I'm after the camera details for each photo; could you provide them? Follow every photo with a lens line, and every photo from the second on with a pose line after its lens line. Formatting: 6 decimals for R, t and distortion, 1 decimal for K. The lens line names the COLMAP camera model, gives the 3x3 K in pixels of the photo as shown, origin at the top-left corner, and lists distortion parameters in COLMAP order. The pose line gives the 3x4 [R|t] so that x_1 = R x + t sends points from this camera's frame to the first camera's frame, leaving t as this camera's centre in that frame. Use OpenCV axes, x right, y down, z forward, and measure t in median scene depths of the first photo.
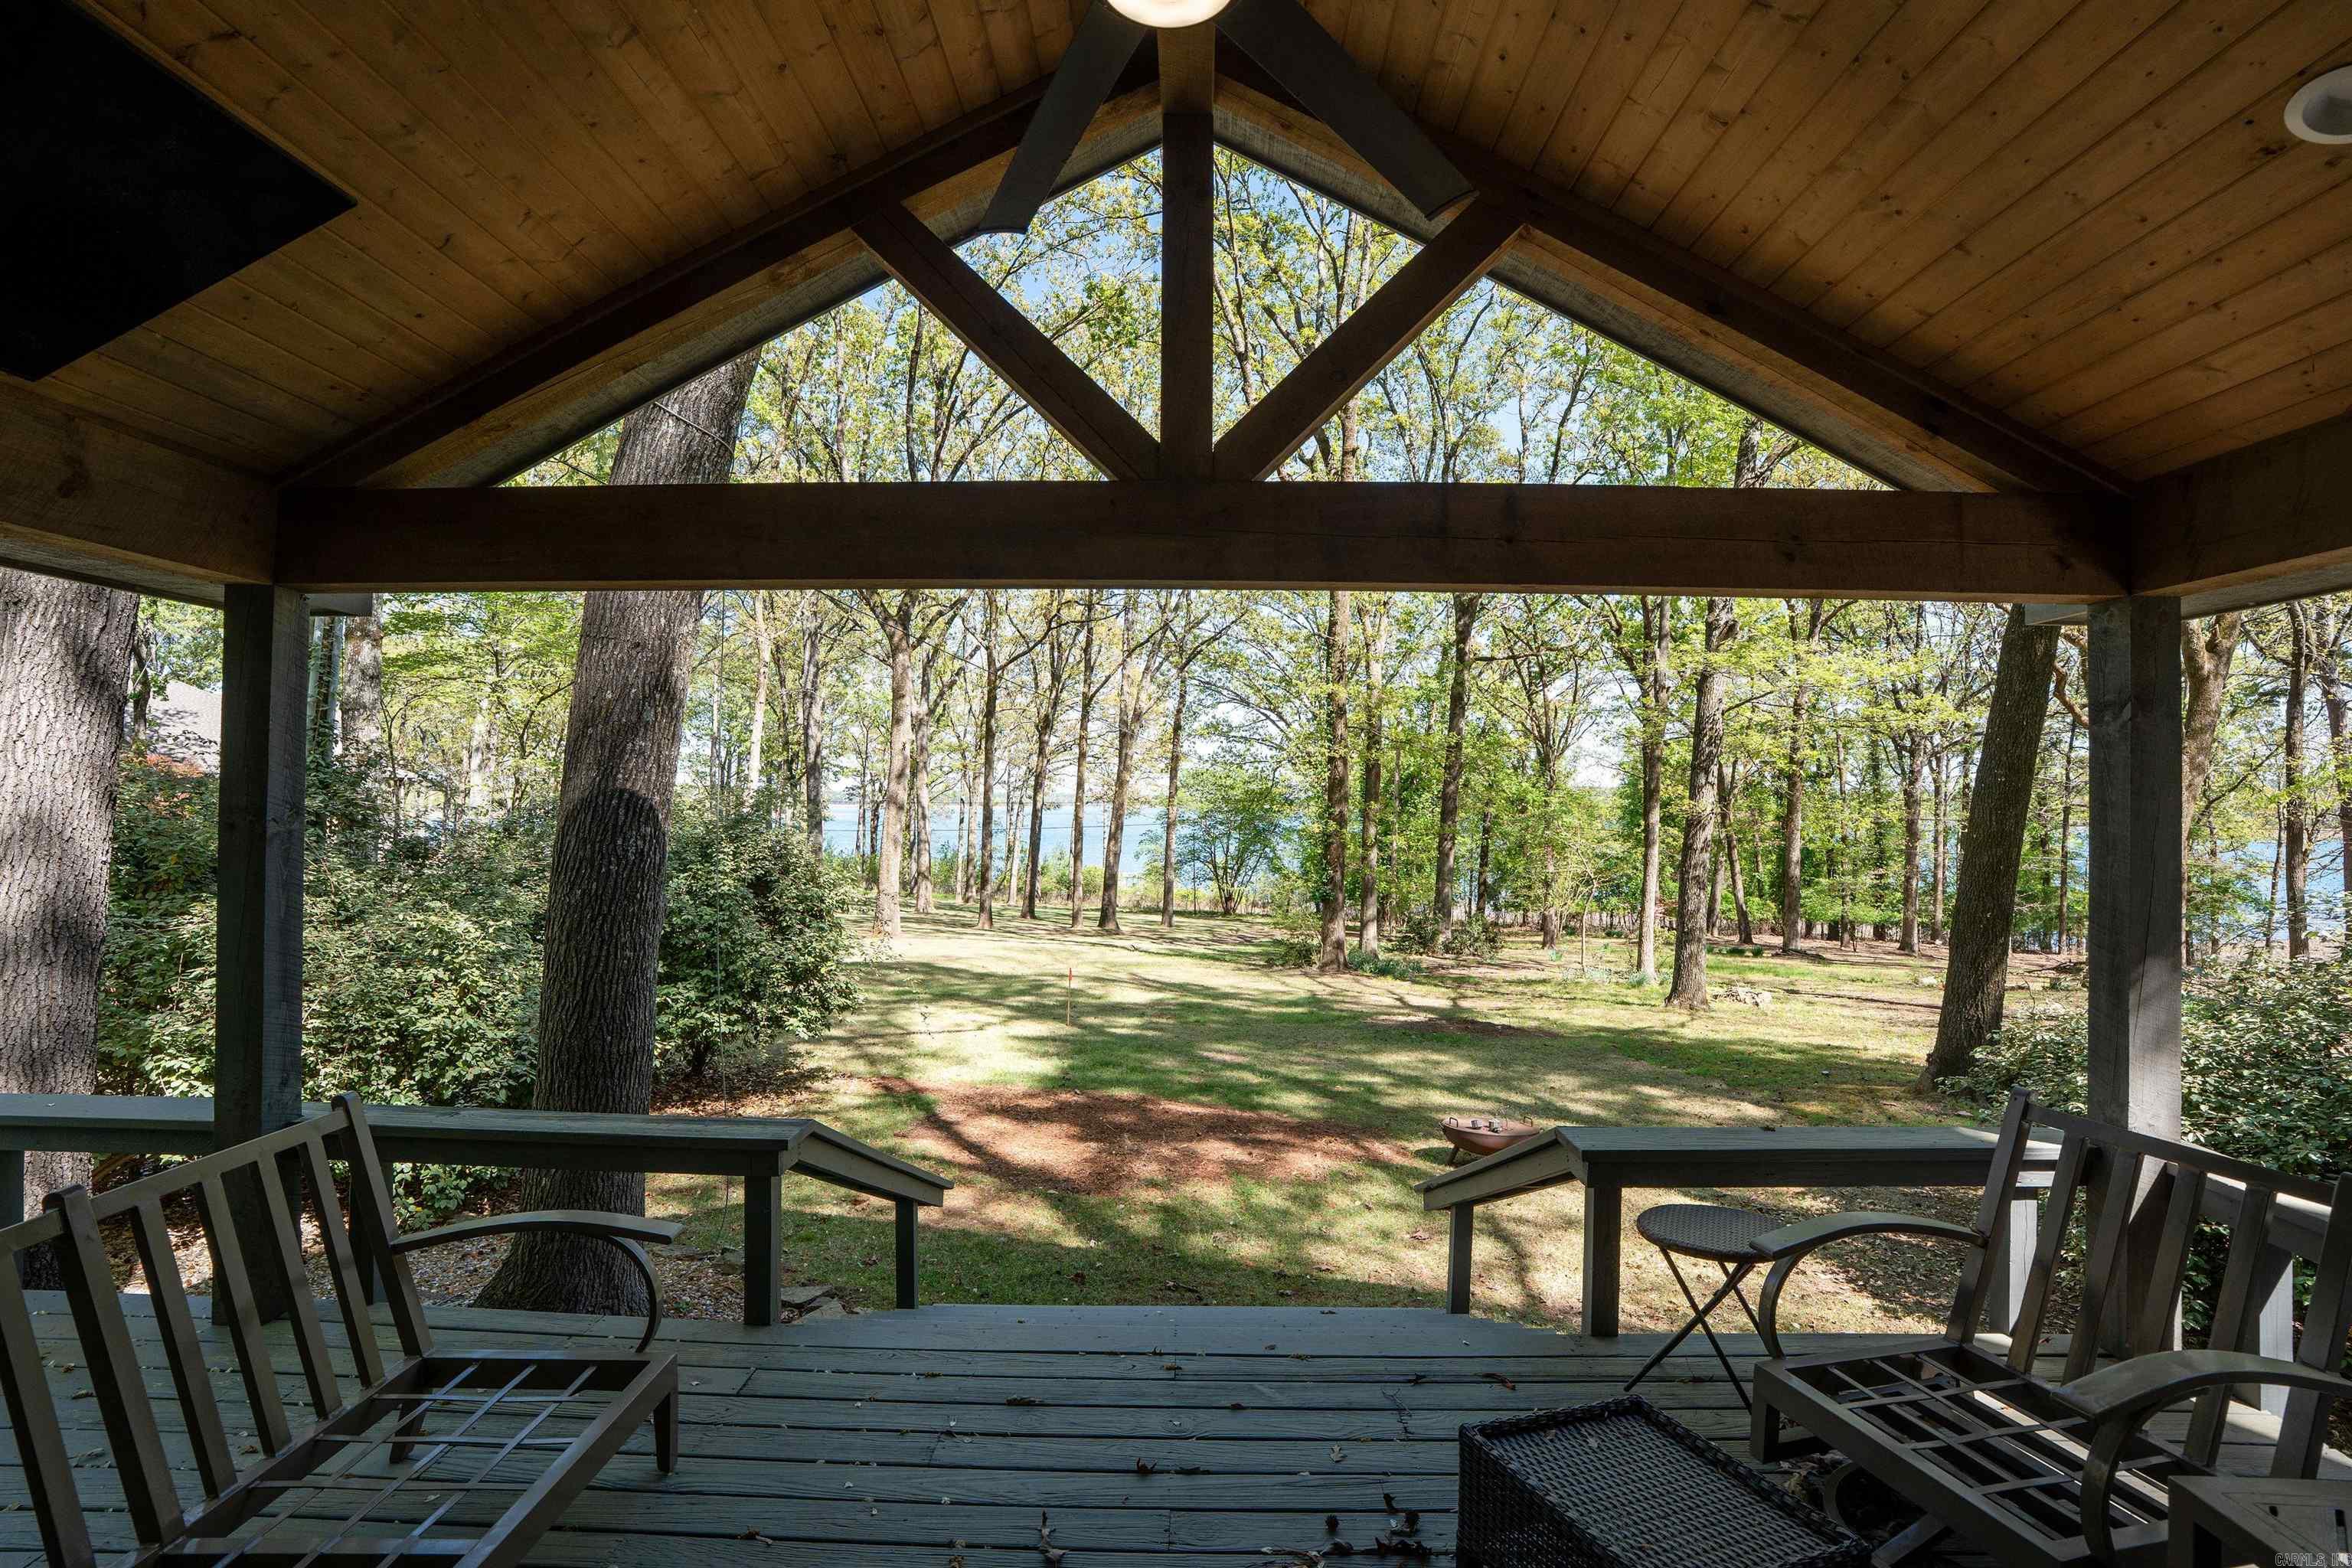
lens RADIAL K [[1051.7, 0, 1173.5], [0, 1051.7, 784.9], [0, 0, 1]] dist [-0.006839, 0.002180]
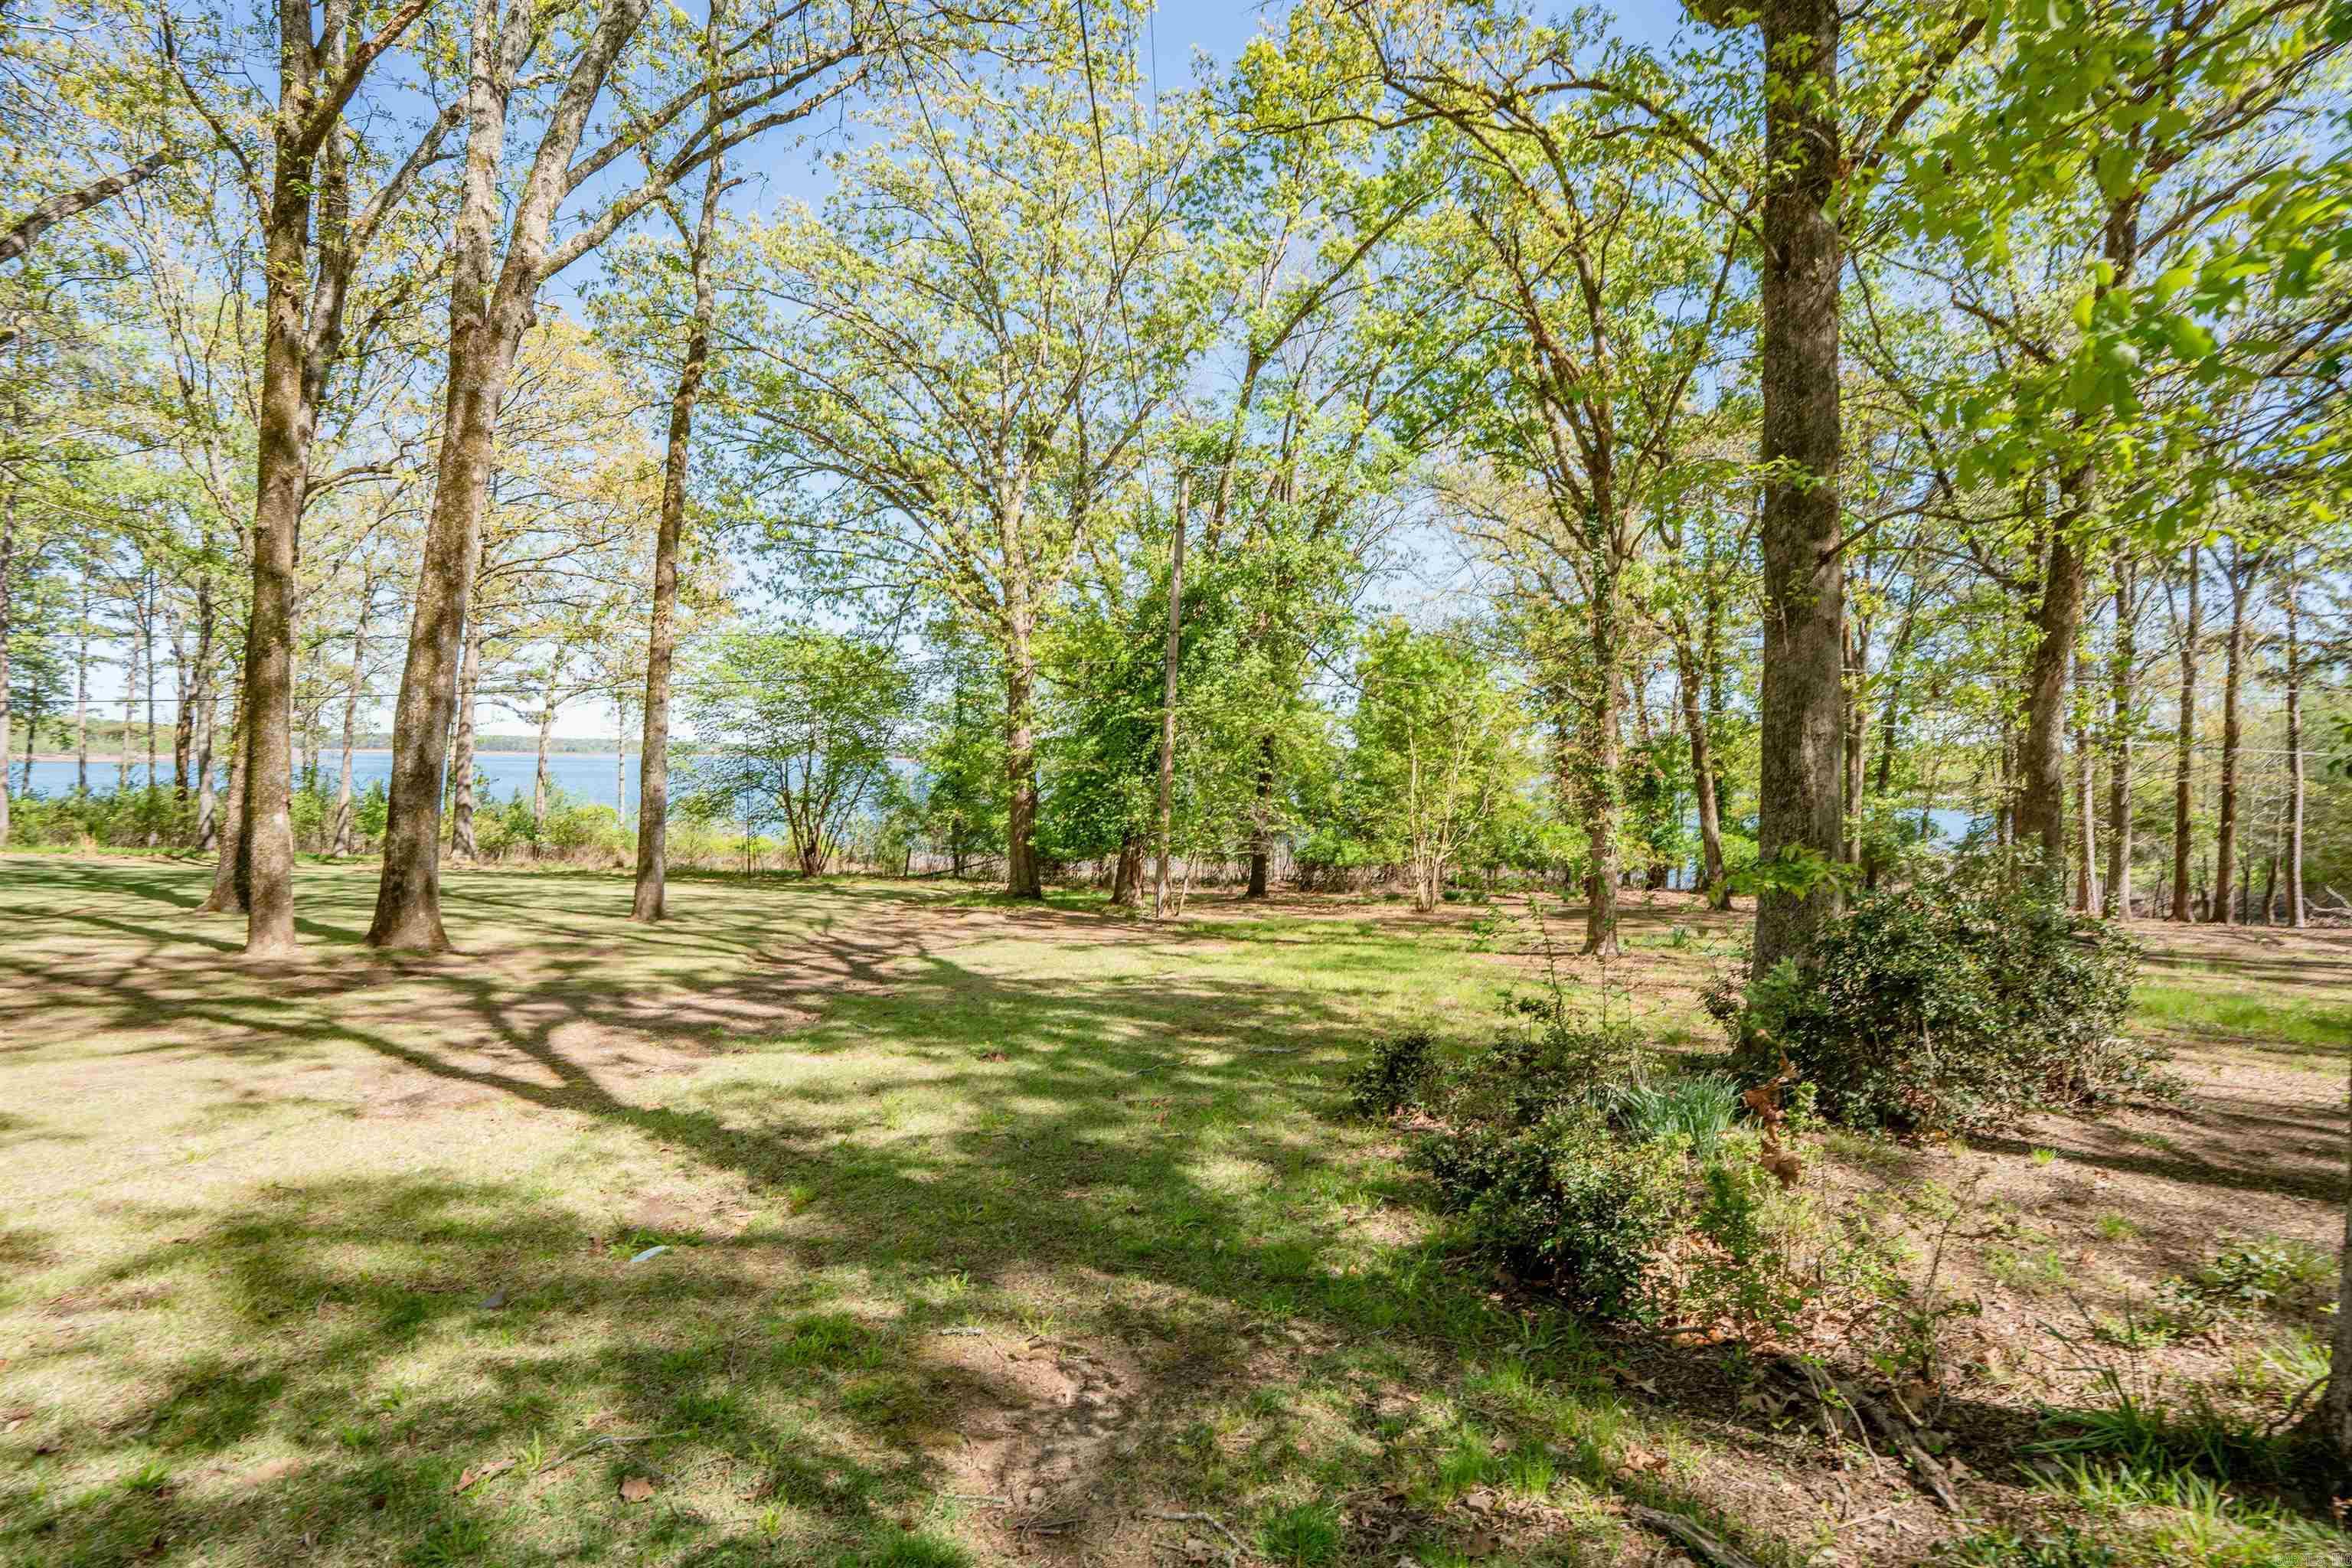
lens RADIAL K [[1051.7, 0, 1173.5], [0, 1051.7, 784.9], [0, 0, 1]] dist [-0.006839, 0.002180]
pose [[0.927581, 0.006987, 0.373557, 0.019422], [-0.023281, 0.998963, 0.039125, 0.040669], [-0.372896, -0.044988, 0.926782, 0.347583]]
